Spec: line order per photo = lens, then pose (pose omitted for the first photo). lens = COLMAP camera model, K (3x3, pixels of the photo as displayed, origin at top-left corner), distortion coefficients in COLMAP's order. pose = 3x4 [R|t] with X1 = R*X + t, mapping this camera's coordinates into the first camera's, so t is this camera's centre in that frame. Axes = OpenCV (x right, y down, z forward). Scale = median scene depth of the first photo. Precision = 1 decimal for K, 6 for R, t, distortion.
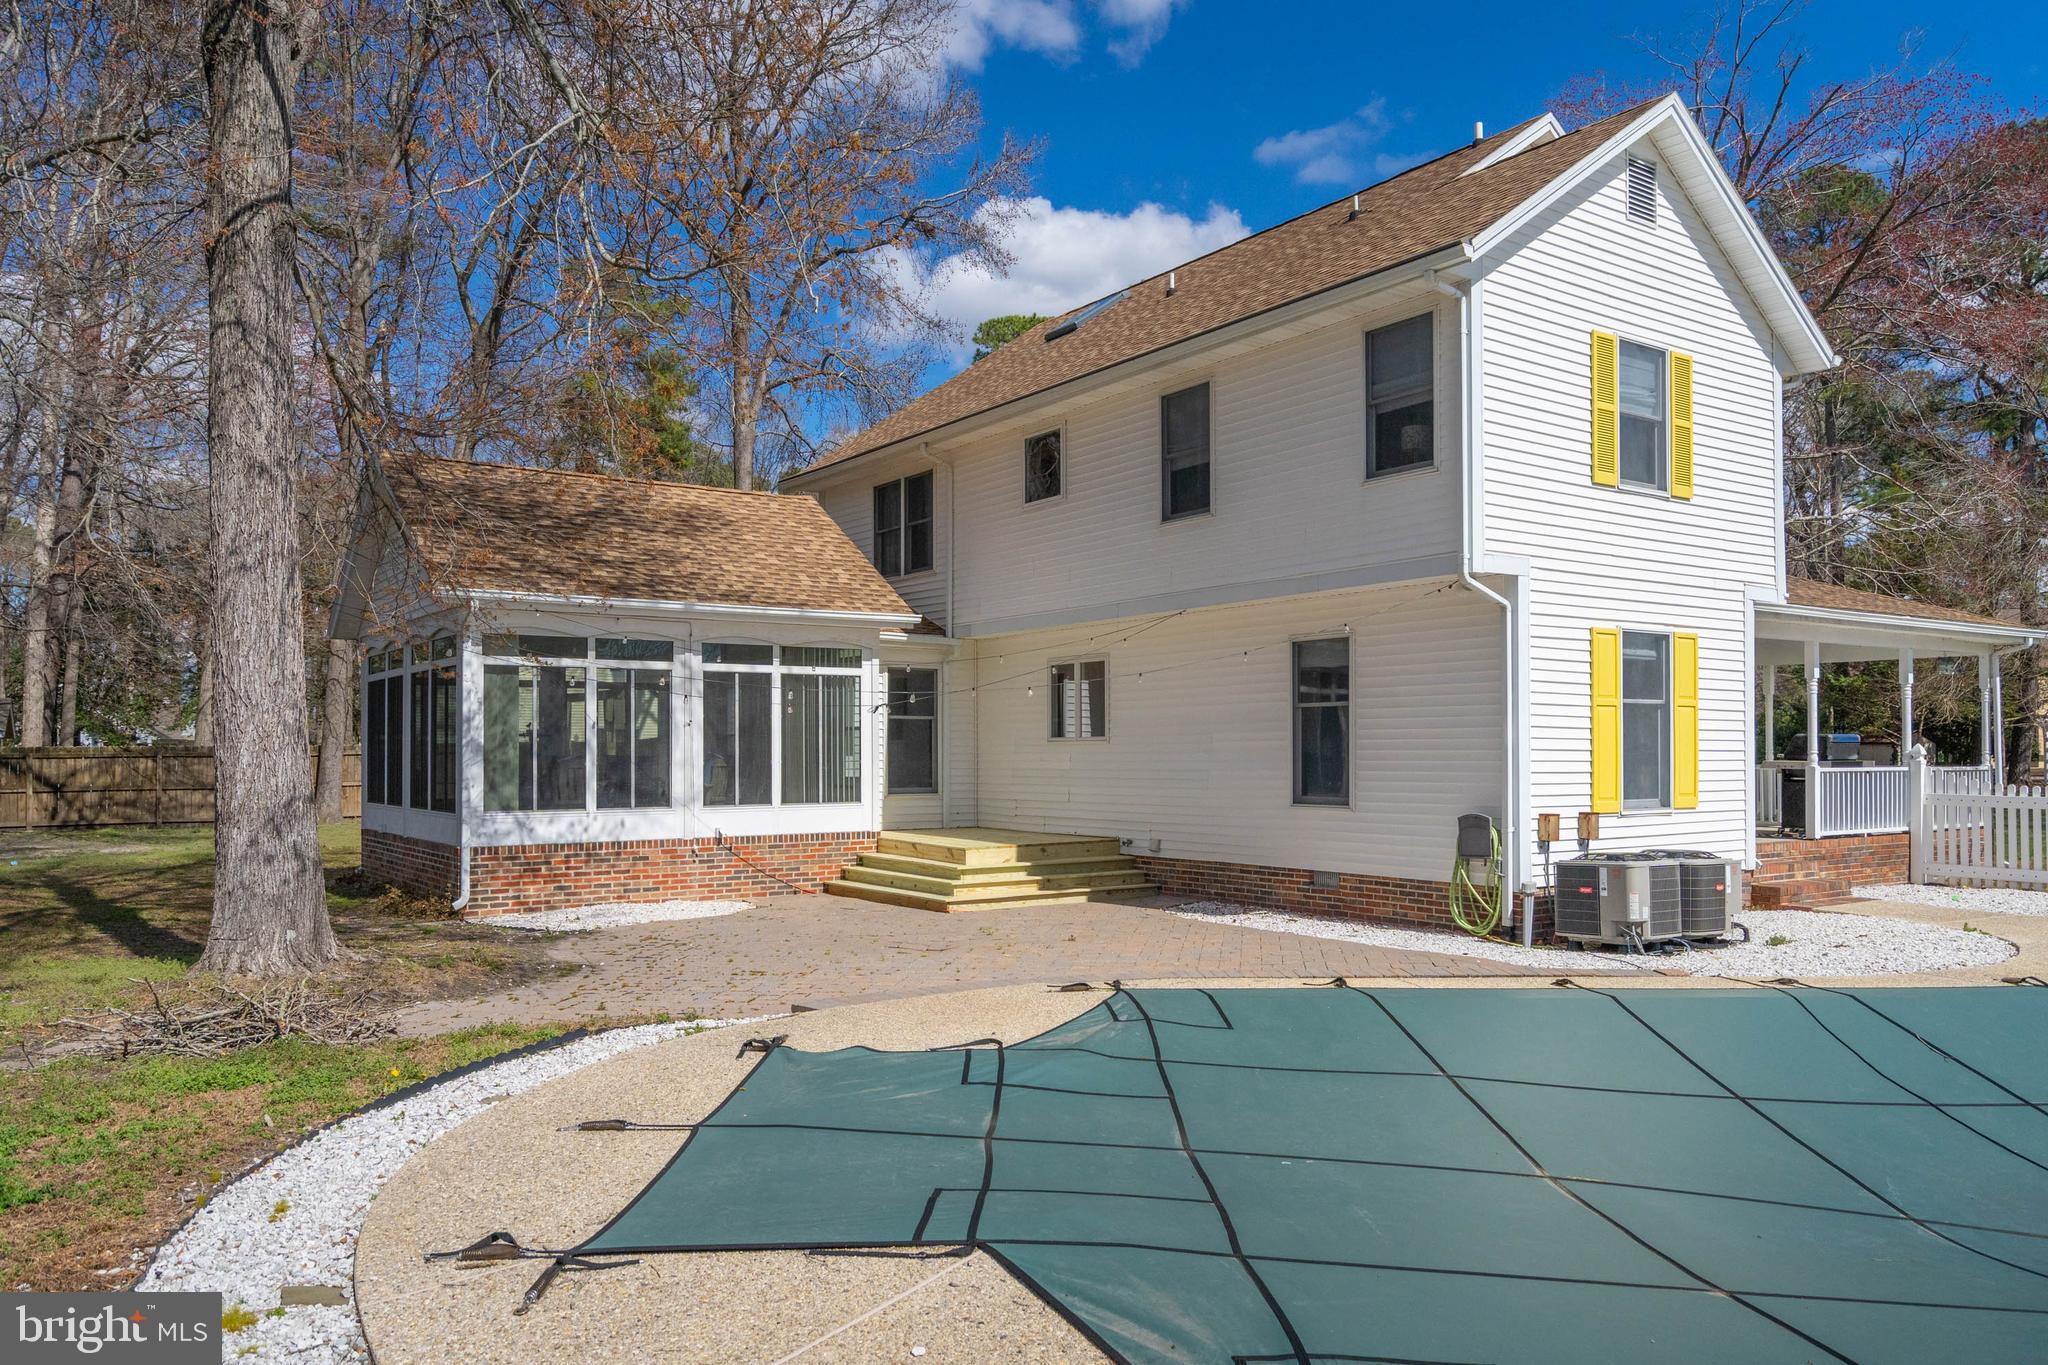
lens RADIAL K [[1461.5, 0, 1026.1], [0, 1461.5, 729.9], [0, 0, 1]] dist [0.004195, -0.000527]
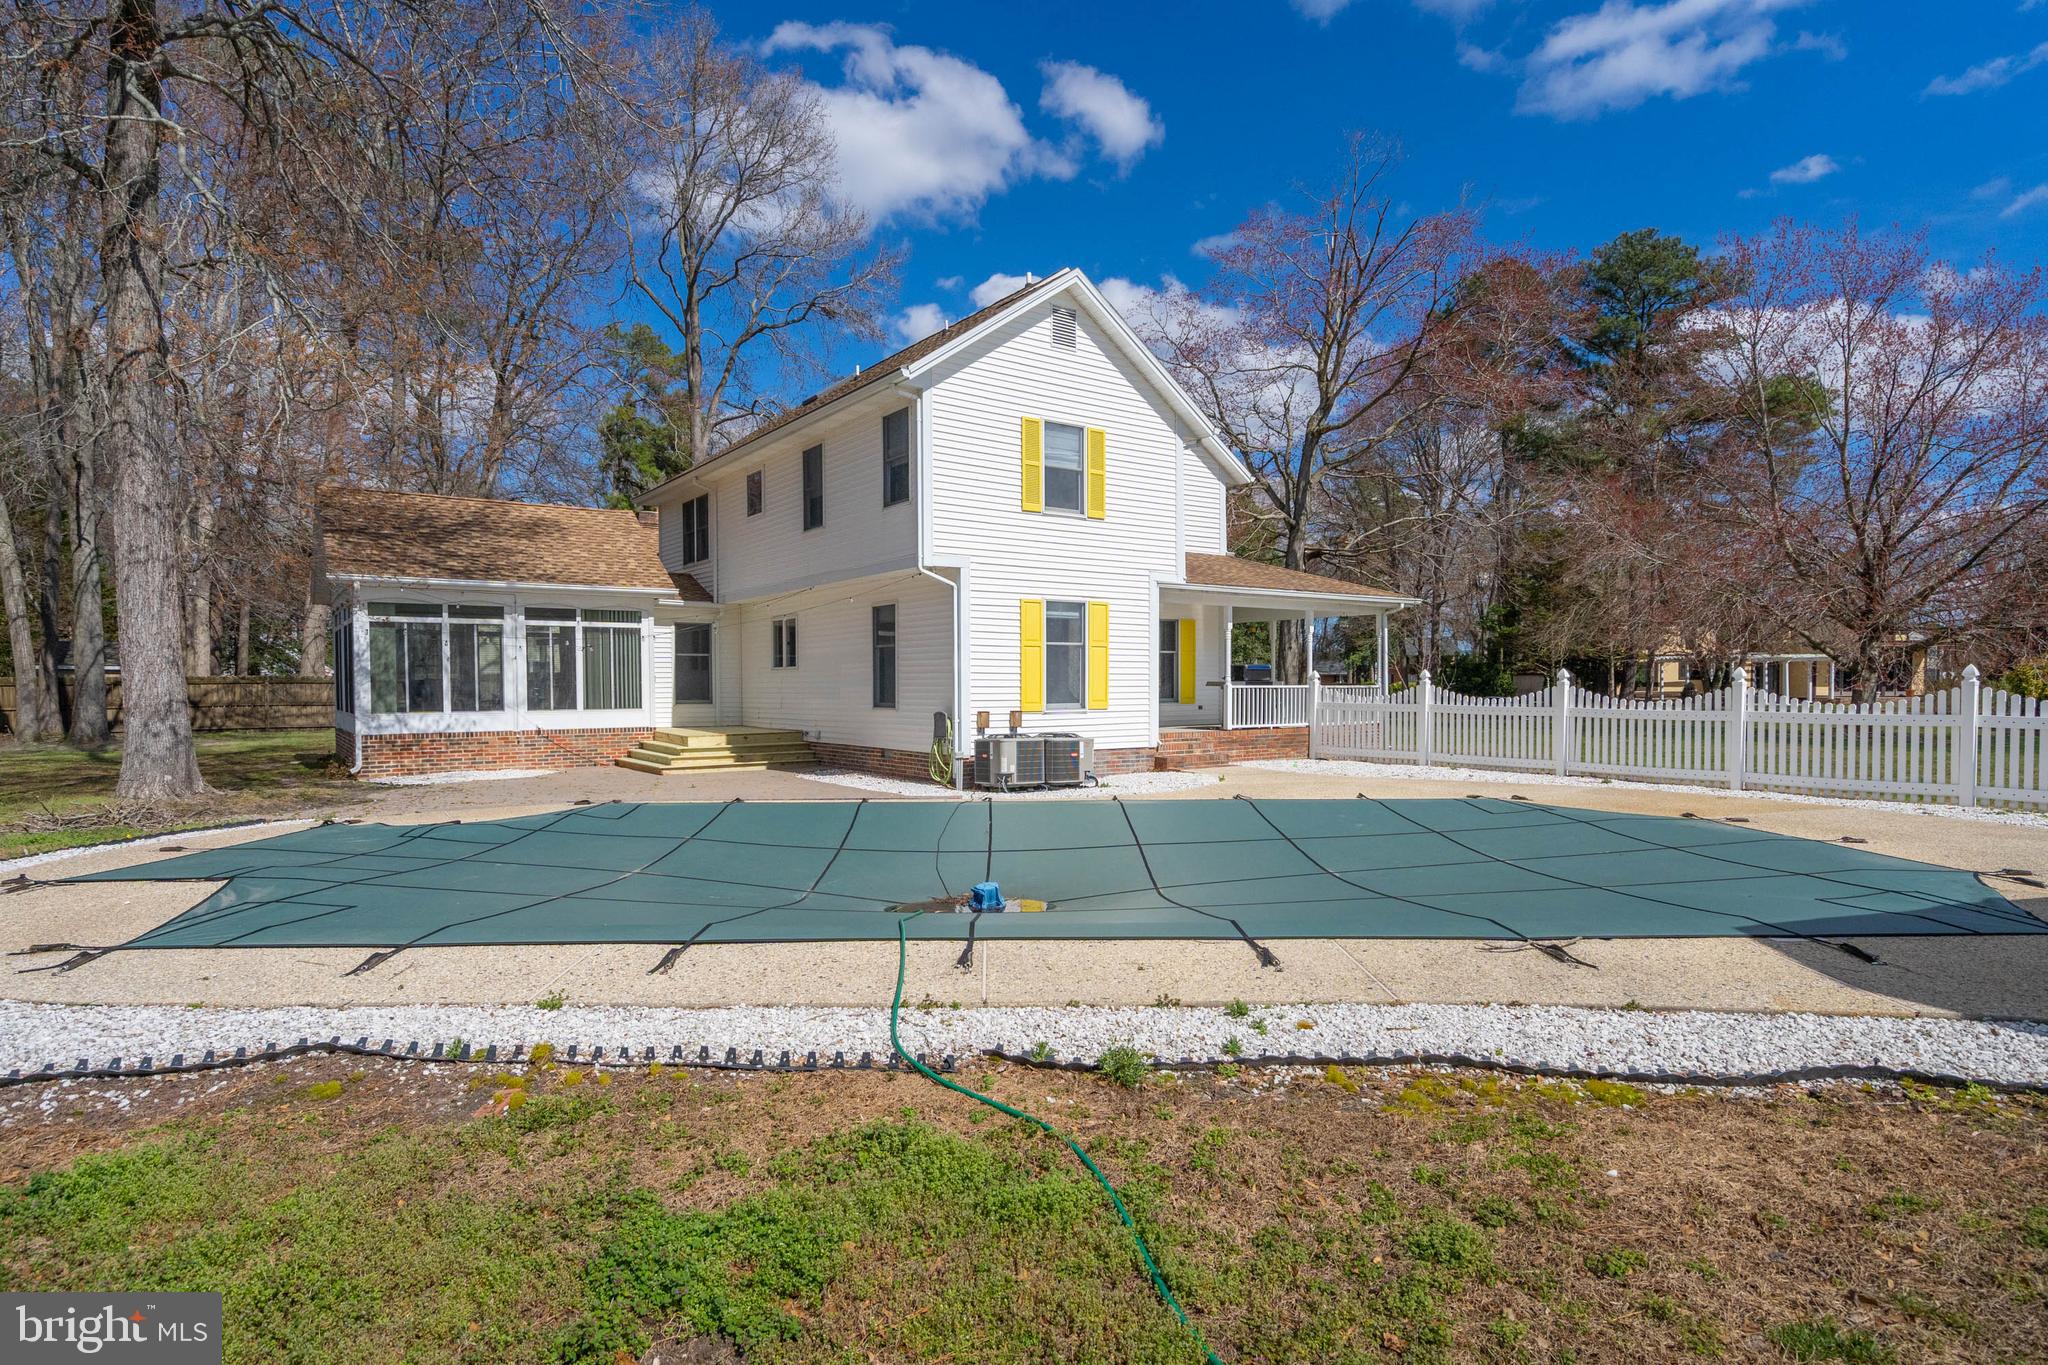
lens RADIAL K [[1077.9, 0, 1019.2], [0, 1077.9, 709.0], [0, 0, 1]] dist [0.001239, 0.000784]
pose [[0.999959, -0.001214, 0.008933, 0.327187], [0.000856, 0.999204, 0.039873, 0.004950], [-0.008974, -0.039864, 0.999165, -0.189749]]
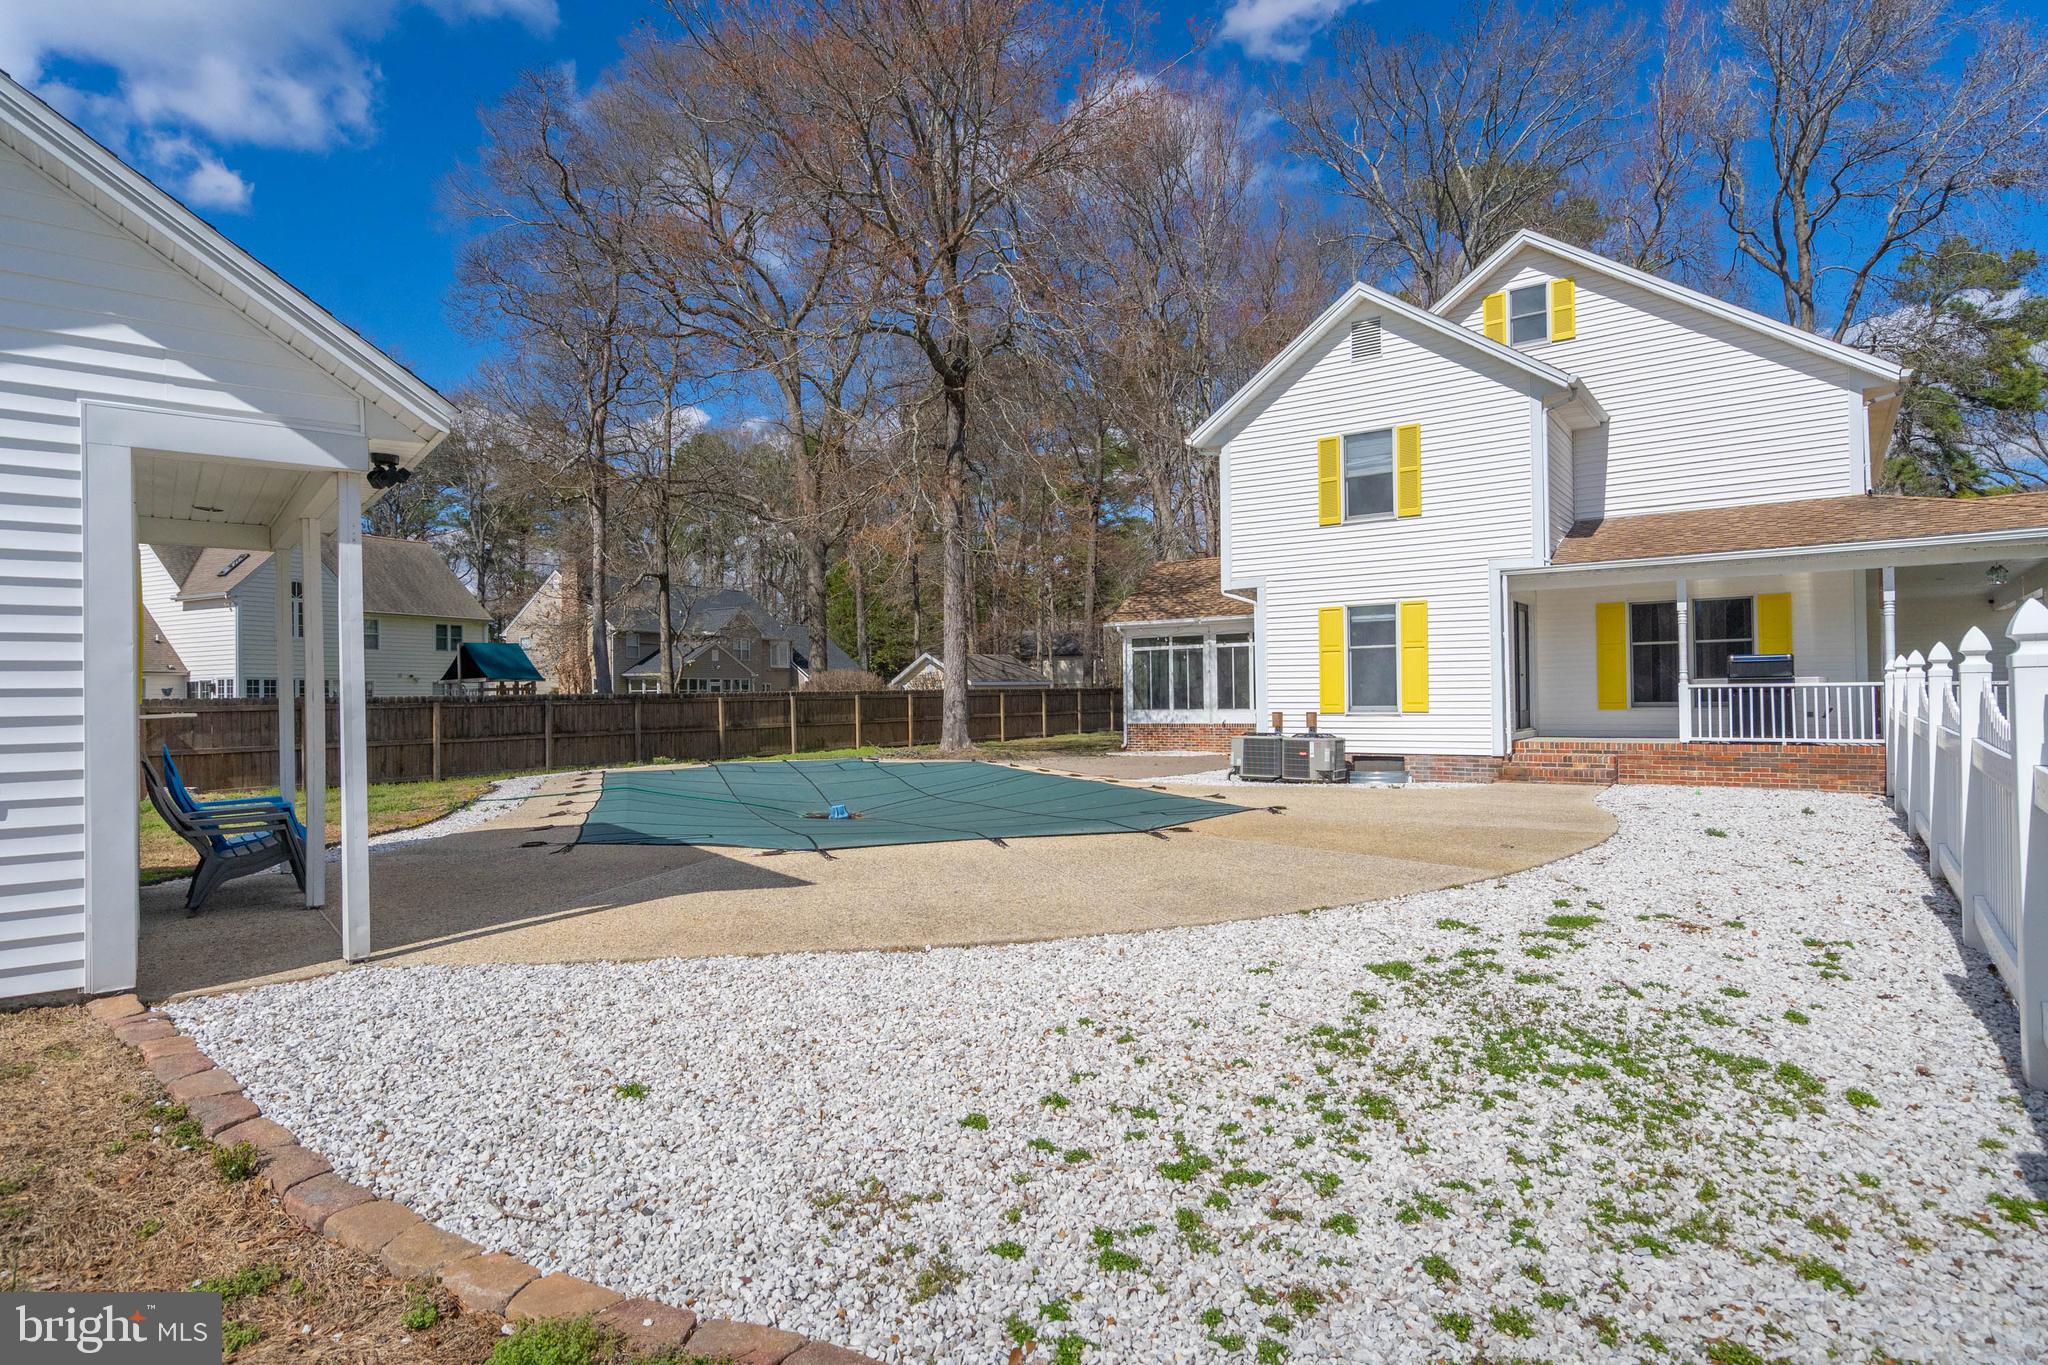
lens RADIAL K [[1090.2, 0, 1024.0], [0, 1090.2, 682.5], [0, 0, 1]] dist [-0.001021, -0.000040]
pose [[0.336522, -0.015713, -0.941544, 1.315597], [0.025692, 0.999642, -0.007500, 0.018326], [0.941325, -0.021666, 0.336805, 0.192463]]
